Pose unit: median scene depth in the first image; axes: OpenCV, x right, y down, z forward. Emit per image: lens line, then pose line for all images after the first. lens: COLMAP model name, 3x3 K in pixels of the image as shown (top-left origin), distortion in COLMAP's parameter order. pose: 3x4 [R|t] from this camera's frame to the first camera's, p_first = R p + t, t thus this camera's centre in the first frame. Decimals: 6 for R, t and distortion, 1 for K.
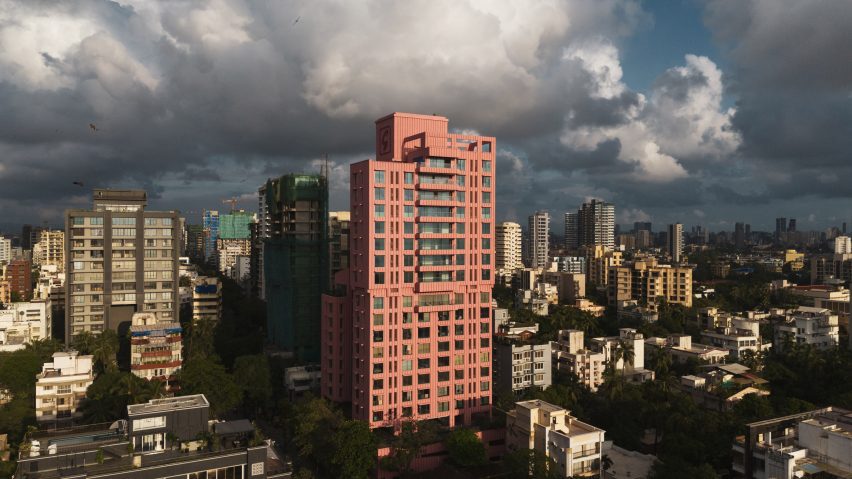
lens RADIAL K [[623.0, 0, 412.7], [0, 623.0, 231.6], [0, 0, 1]] dist [0.055561, -0.024463]
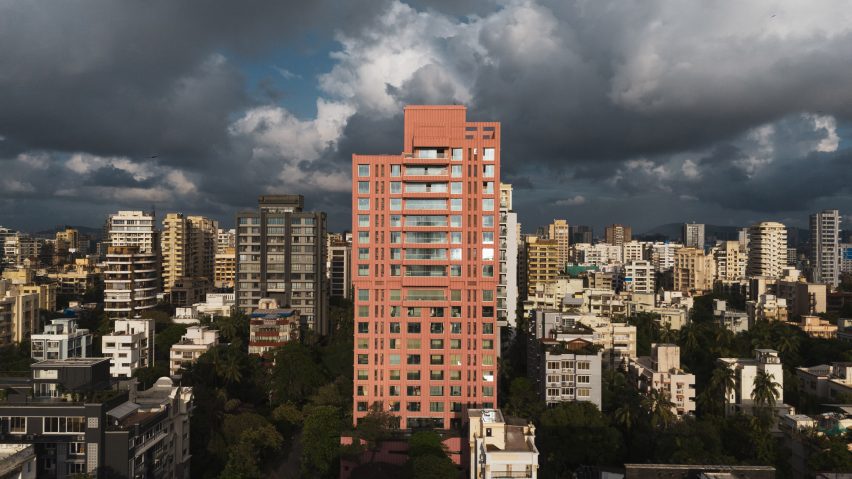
lens RADIAL K [[623.0, 0, 410.3], [0, 623.0, 233.8], [0, 0, 1]] dist [0.055561, -0.024463]
pose [[0.885847, -0.001048, -0.463977, 0.451511], [-0.000983, 0.999991, -0.004137, 0.018576], [0.463977, 0.004121, 0.885838, 0.129790]]
